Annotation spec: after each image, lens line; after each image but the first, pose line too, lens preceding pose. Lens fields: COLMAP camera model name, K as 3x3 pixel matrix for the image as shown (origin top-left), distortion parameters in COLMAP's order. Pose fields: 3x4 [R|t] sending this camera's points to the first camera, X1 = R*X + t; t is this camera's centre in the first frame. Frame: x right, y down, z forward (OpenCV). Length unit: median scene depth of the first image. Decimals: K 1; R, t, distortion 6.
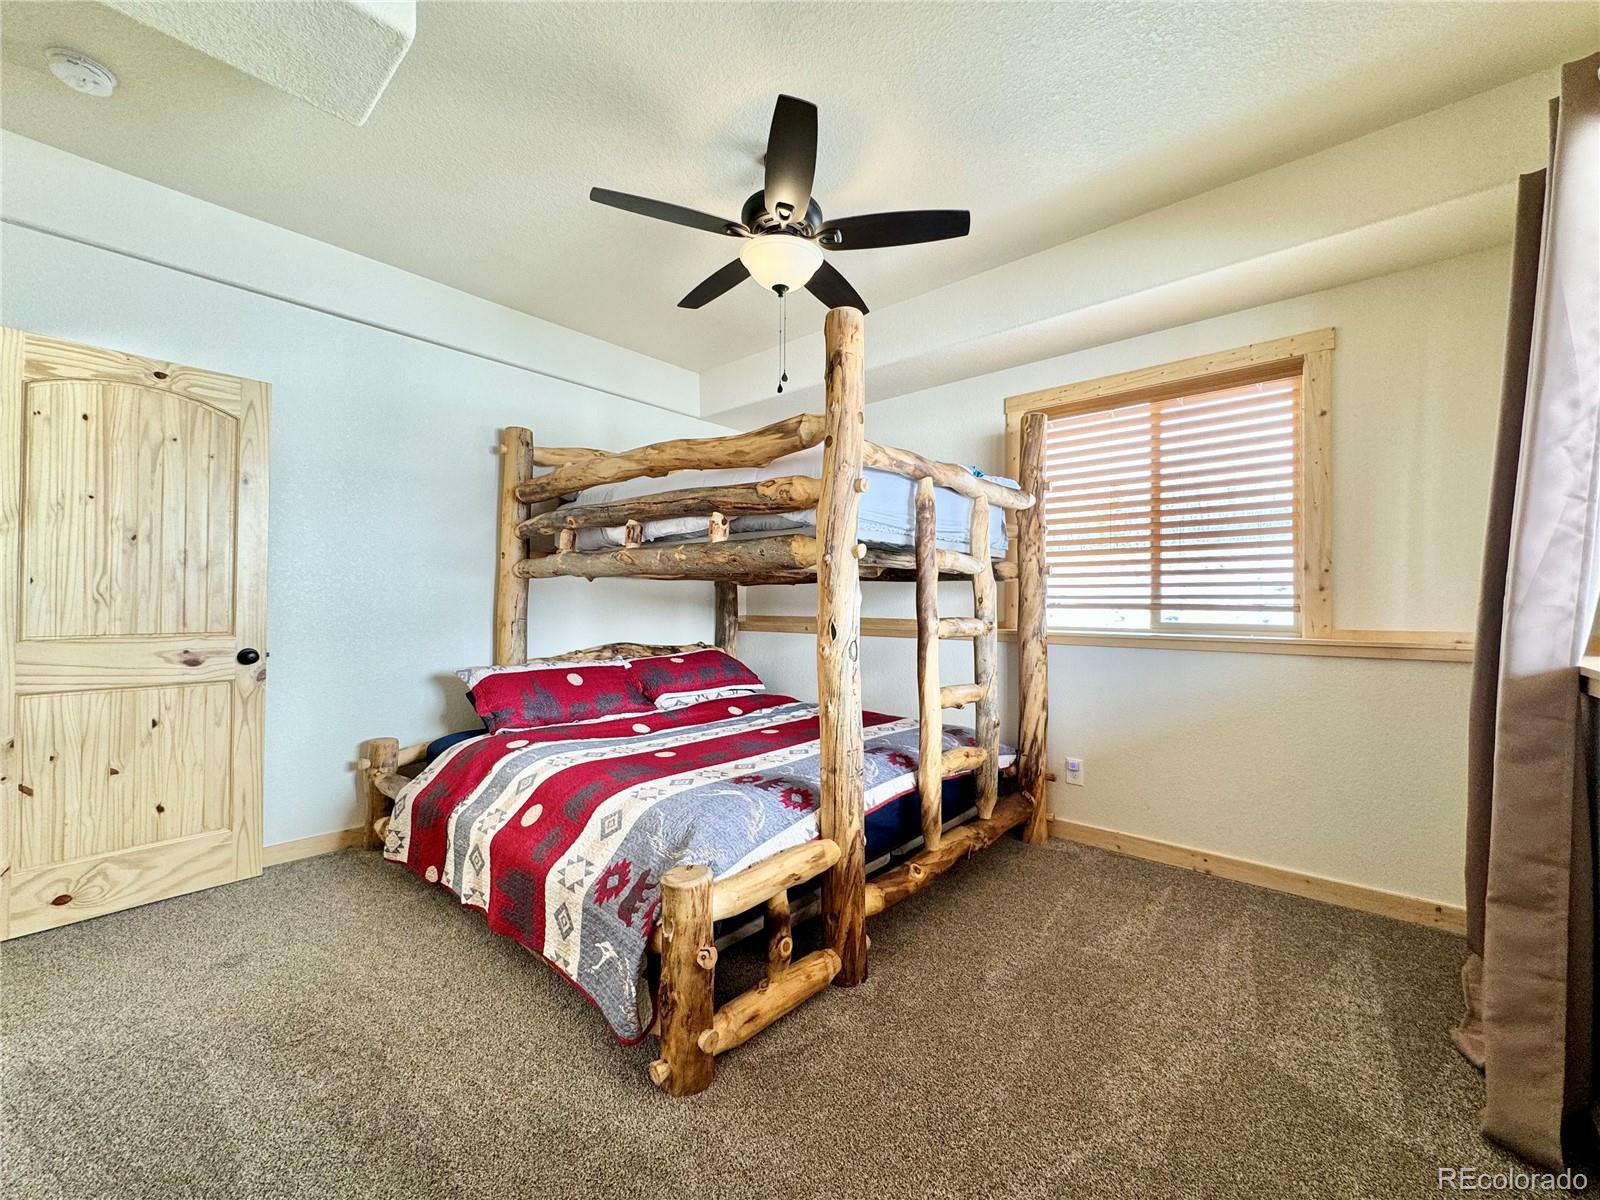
lens RADIAL K [[640.2, 0, 797.9], [0, 640.2, 604.4], [0, 0, 1]] dist [-0.002180, 0.000489]
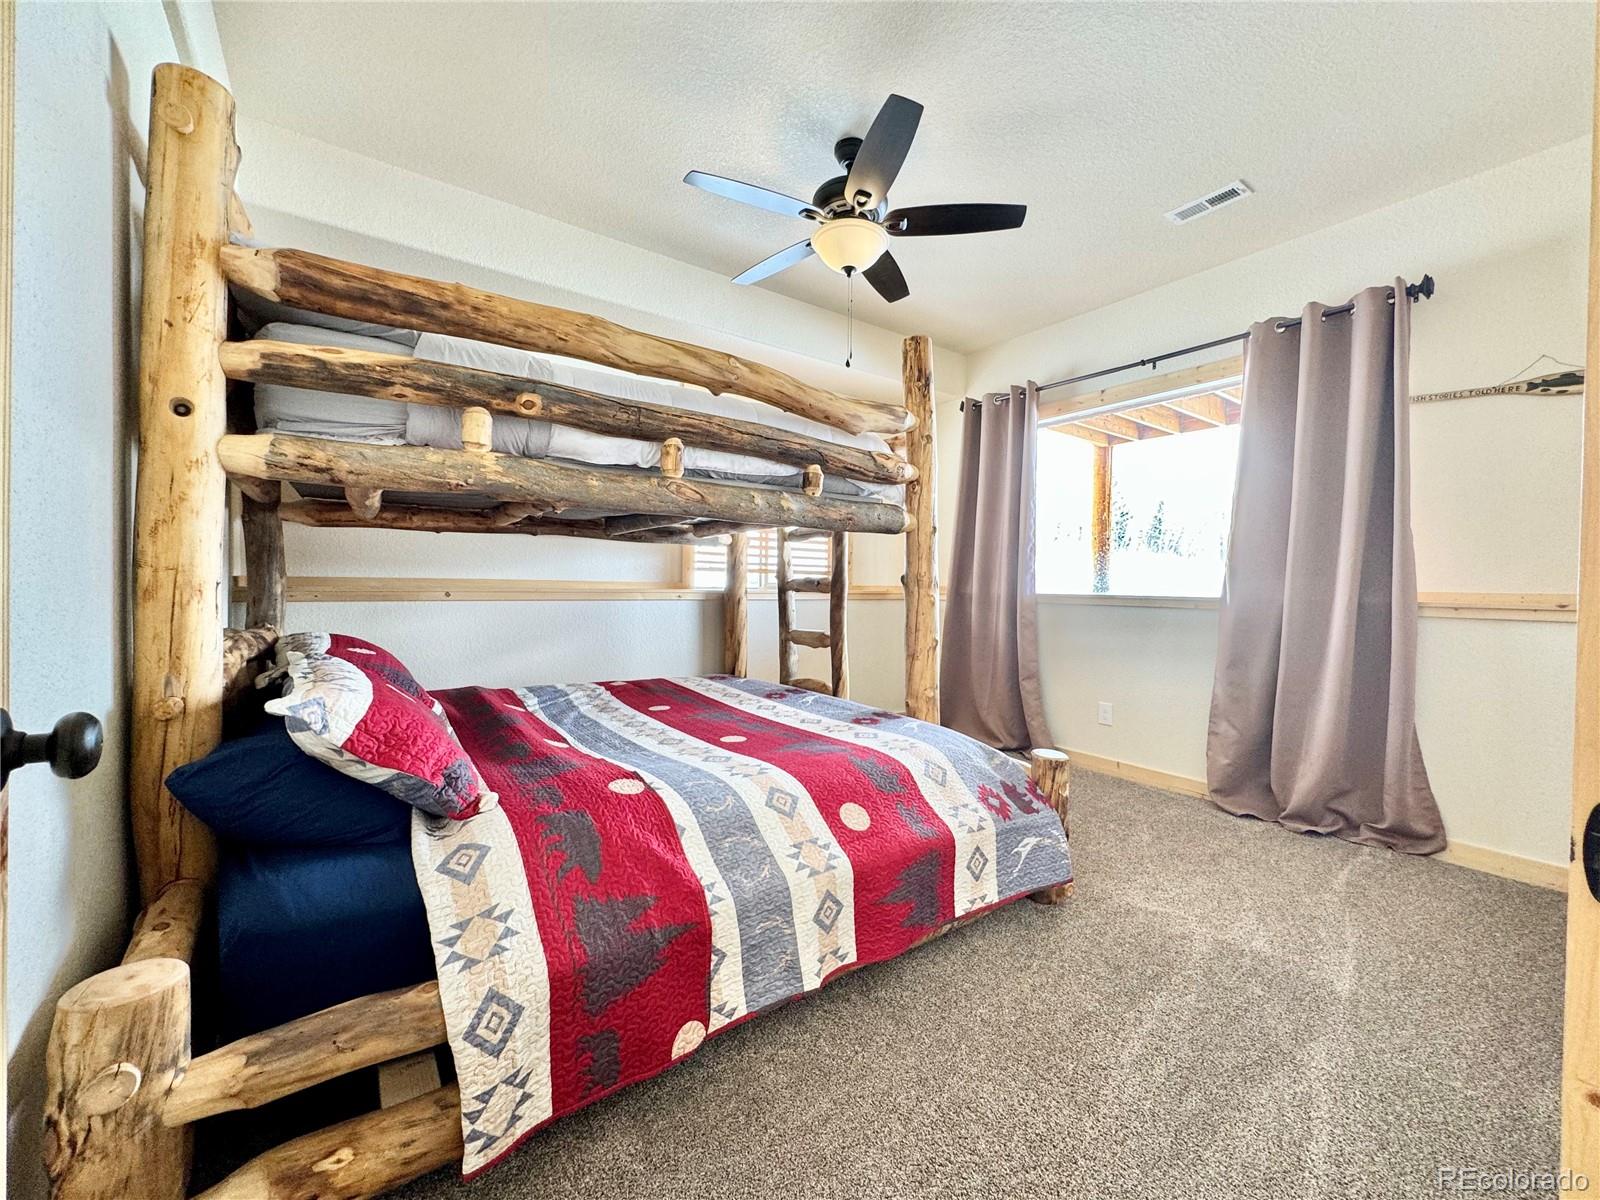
lens RADIAL K [[640.2, 0, 798.5], [0, 640.2, 591.3], [0, 0, 1]] dist [-0.002180, 0.000489]
pose [[0.220117, -0.011861, 0.975401, -1.376079], [-0.013534, 0.999793, 0.015212, 0.042996], [-0.975380, -0.016549, 0.219911, 1.023727]]
